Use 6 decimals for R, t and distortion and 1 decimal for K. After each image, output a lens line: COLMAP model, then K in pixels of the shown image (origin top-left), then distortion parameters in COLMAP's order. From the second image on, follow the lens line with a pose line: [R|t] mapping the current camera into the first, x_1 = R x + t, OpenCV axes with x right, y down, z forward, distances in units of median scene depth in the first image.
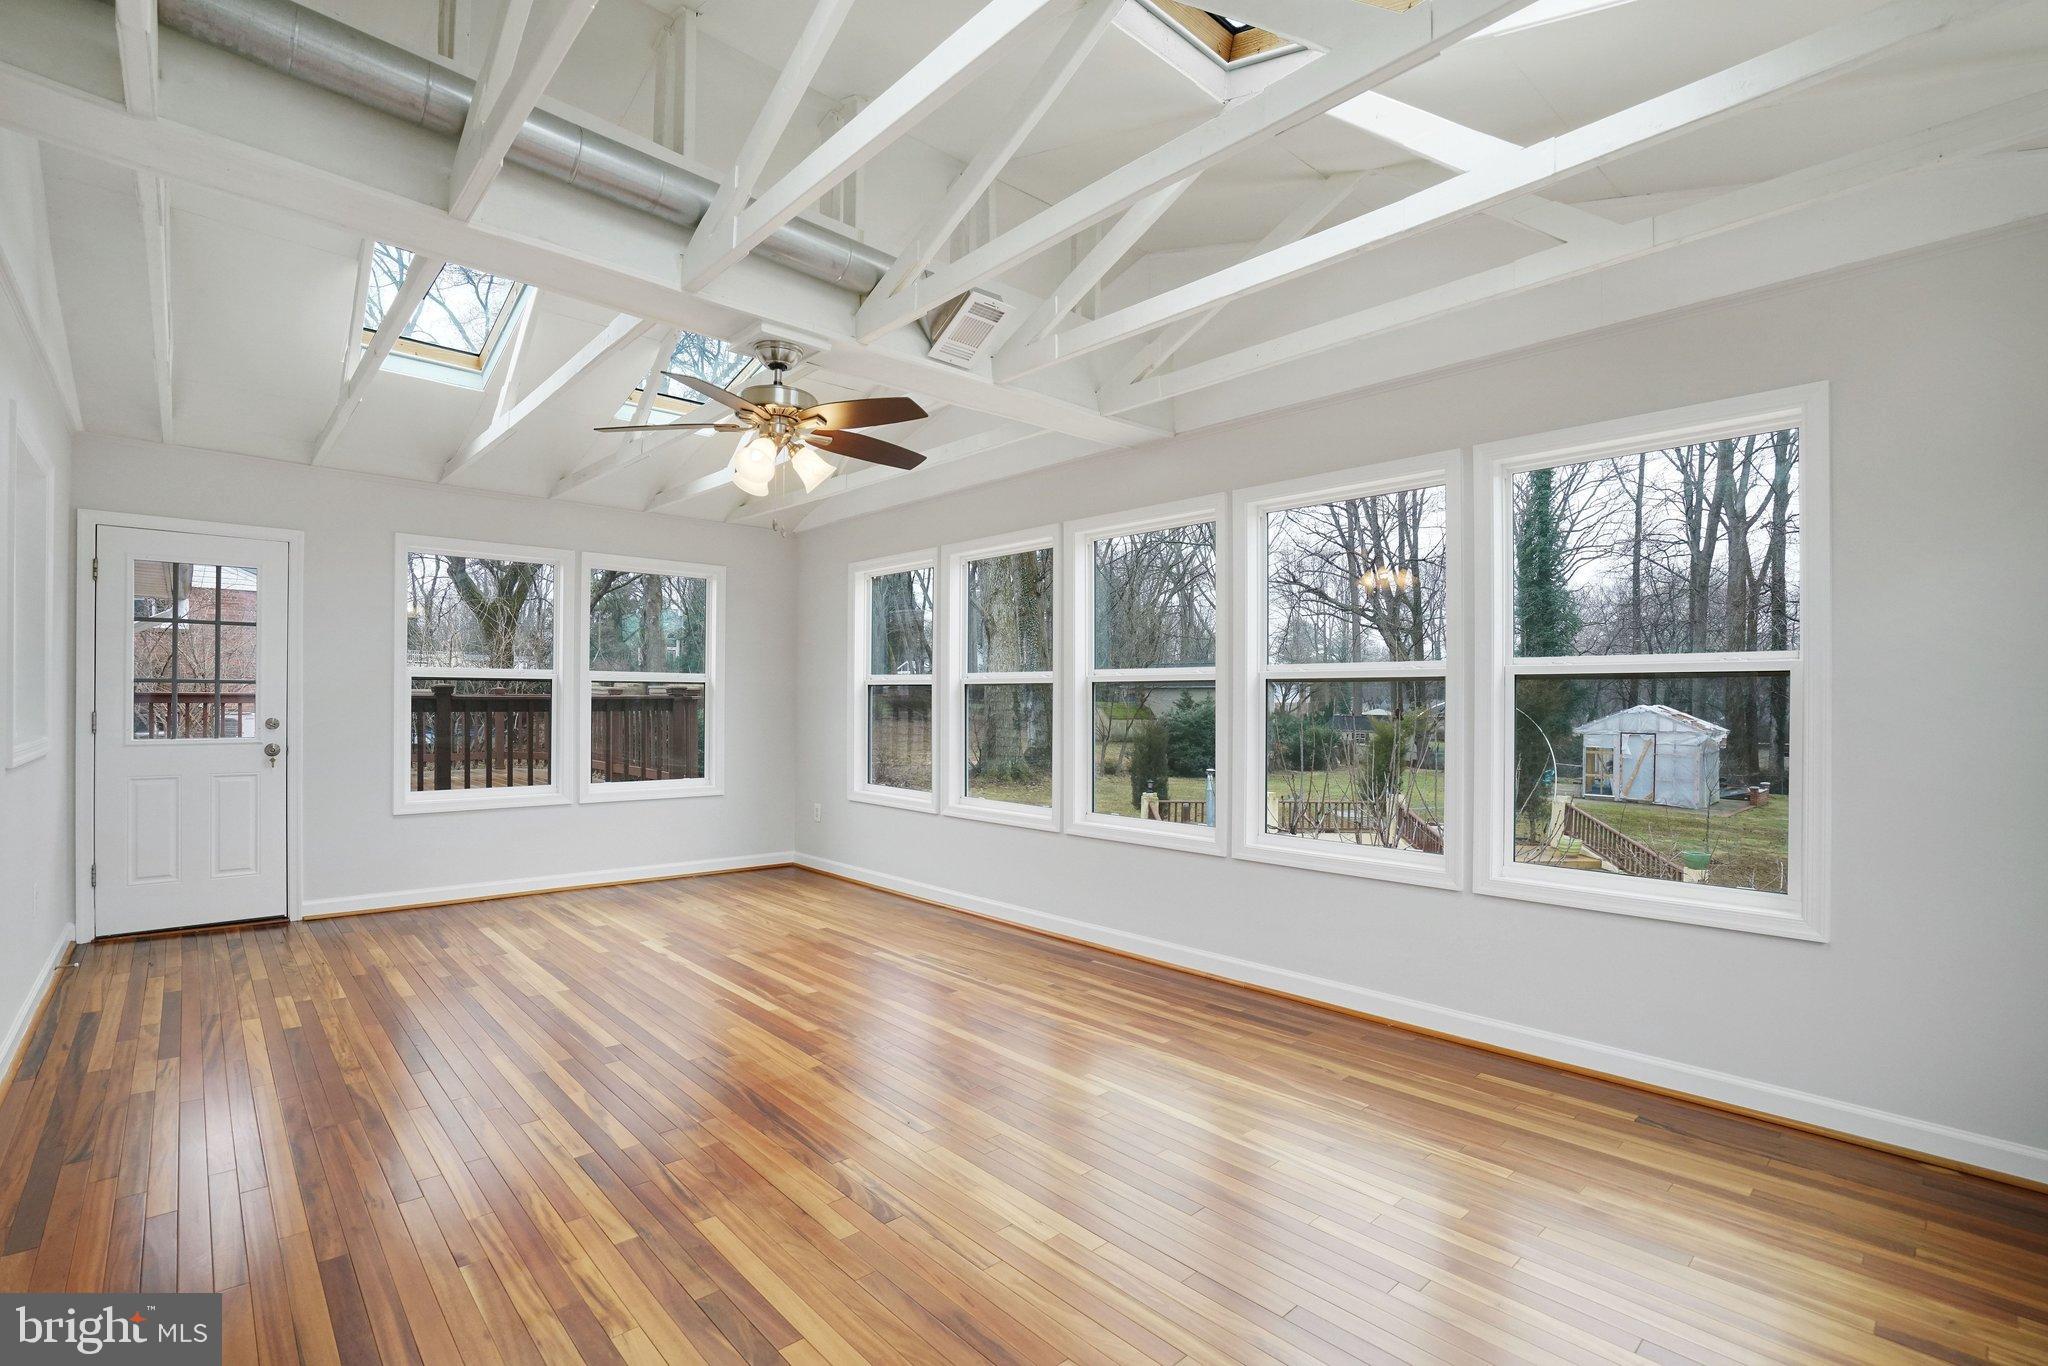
lens RADIAL K [[937.8, 0, 1012.2], [0, 937.8, 698.4], [0, 0, 1]] dist [-0.059664, 0.020082]
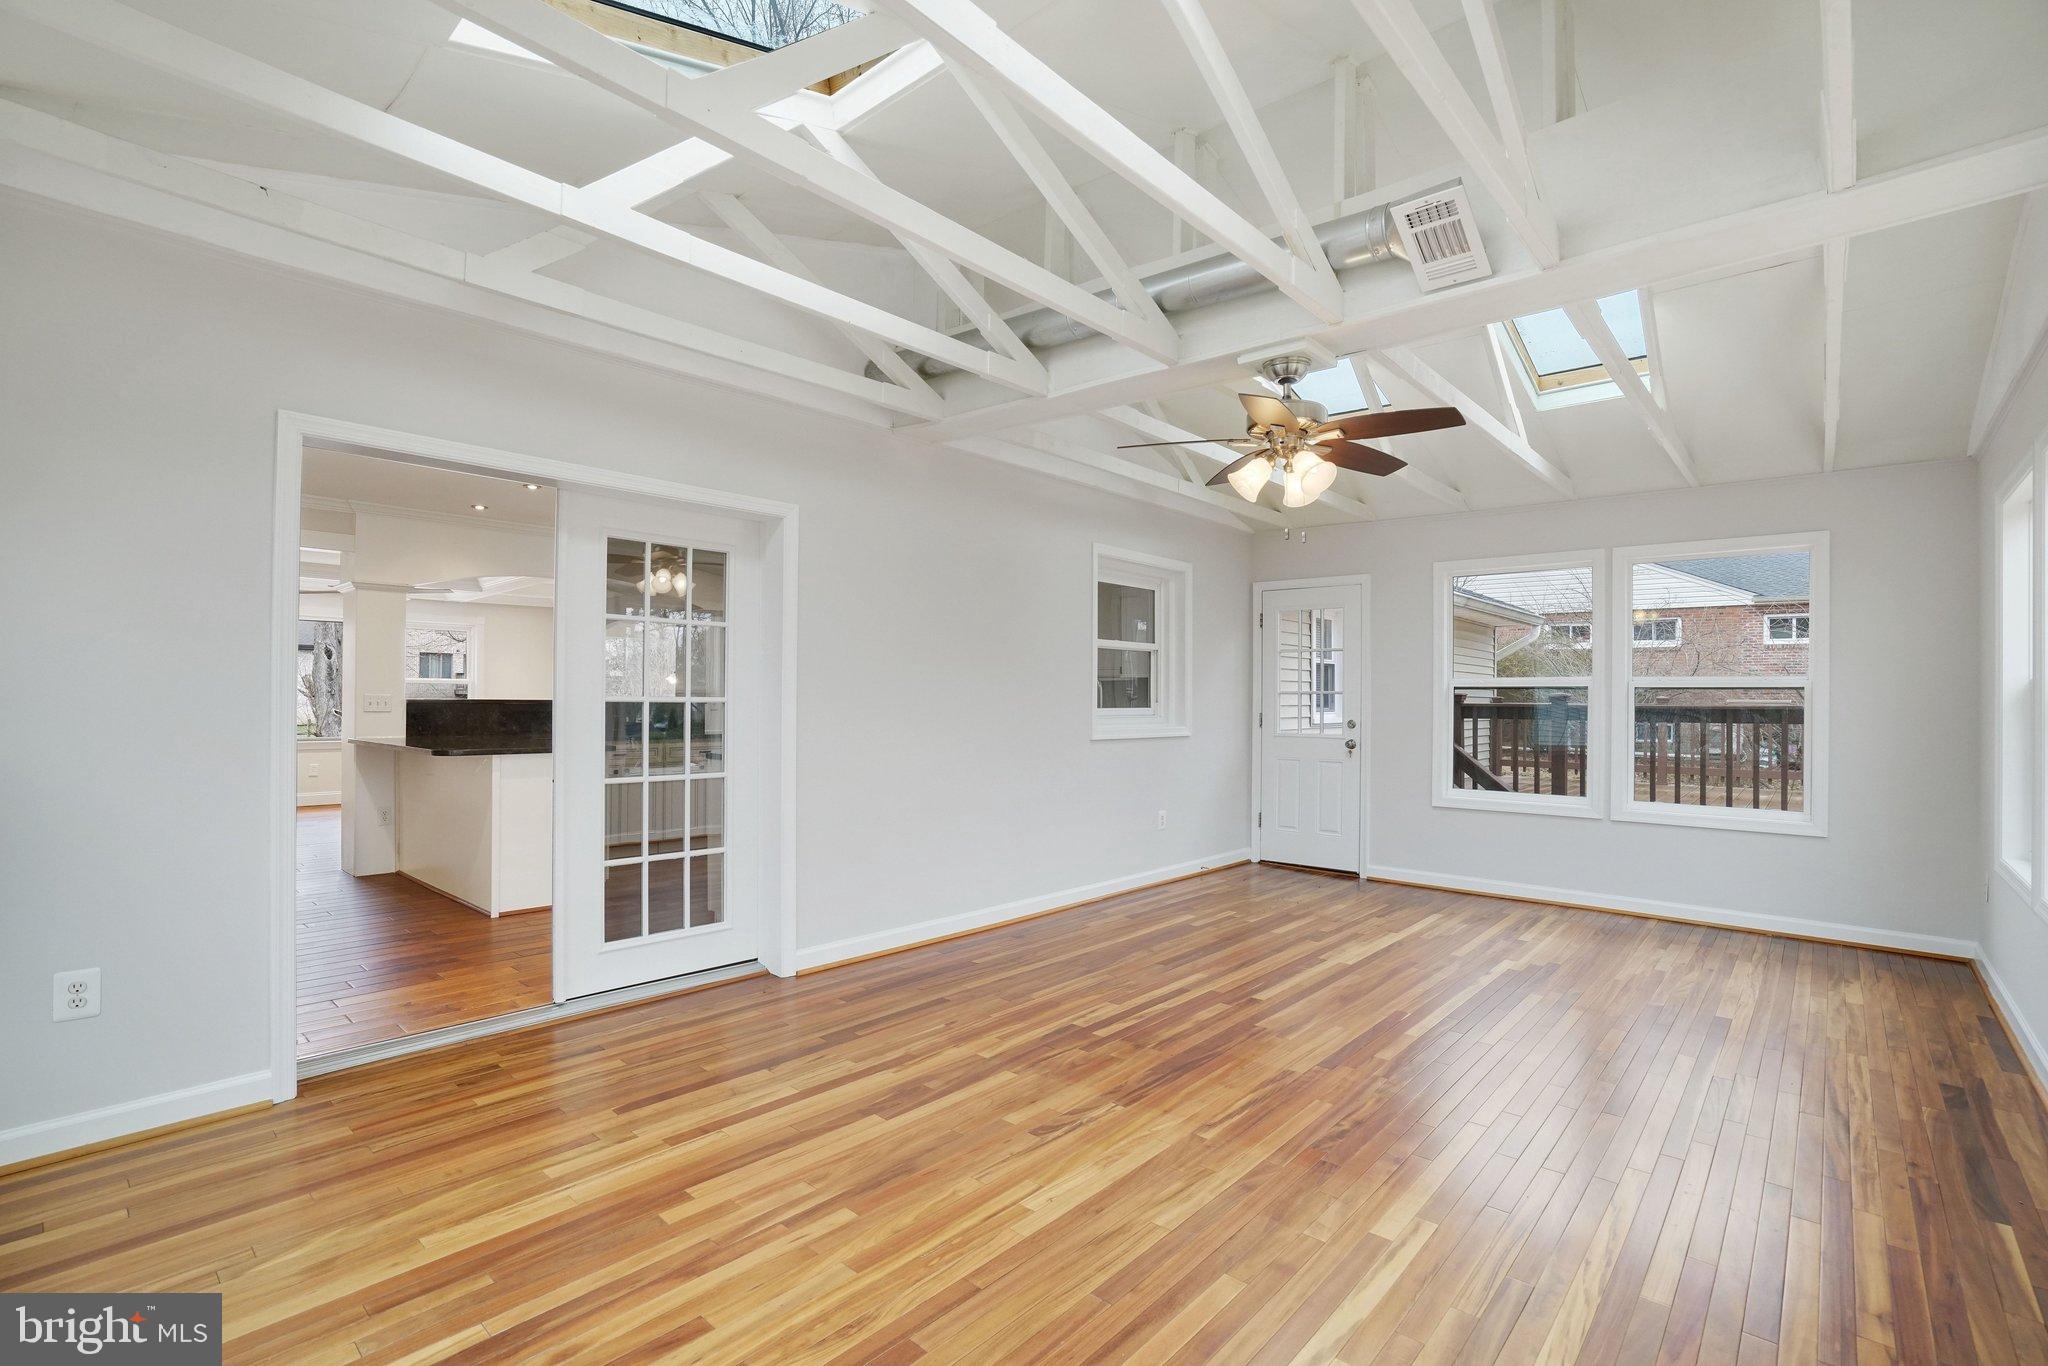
lens RADIAL K [[937.8, 0, 1012.2], [0, 937.8, 698.4], [0, 0, 1]] dist [-0.059664, 0.020082]
pose [[0.089737, -0.007057, -0.995941, 0.584171], [-0.008977, 0.999929, -0.007894, 0.006356], [0.995925, 0.009649, 0.089667, 0.470922]]
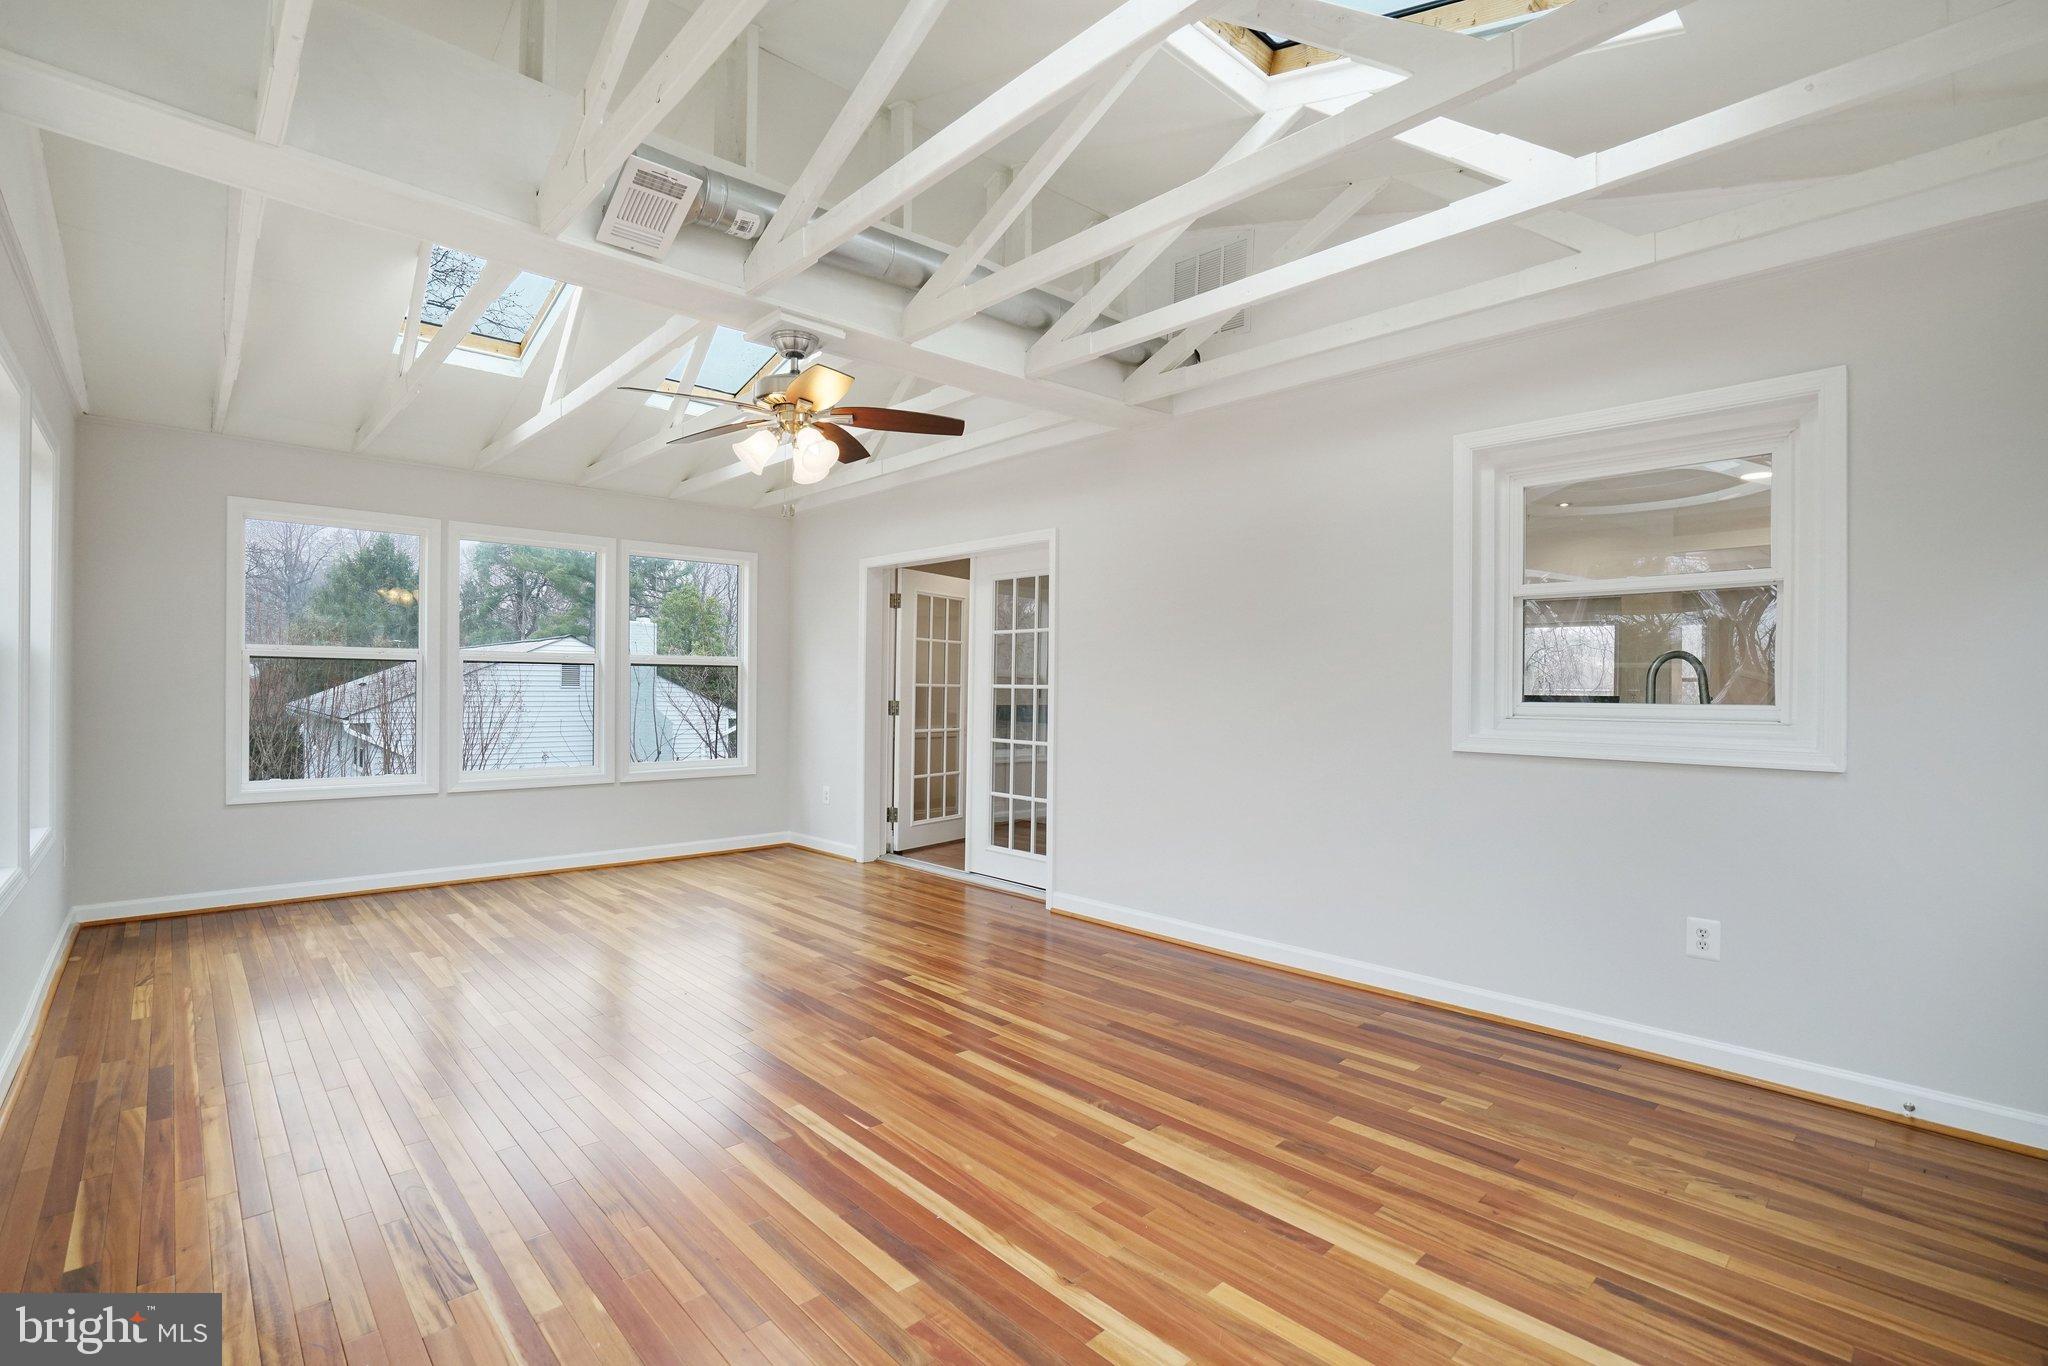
lens RADIAL K [[928.3, 0, 993.9], [0, 928.3, 692.6], [0, 0, 1]] dist [-0.059351, 0.018223]
pose [[-0.999826, -0.017764, 0.005731, -0.377068], [-0.017735, 0.999830, 0.004954, 0.005363], [-0.005818, 0.004852, -0.999971, 1.571465]]
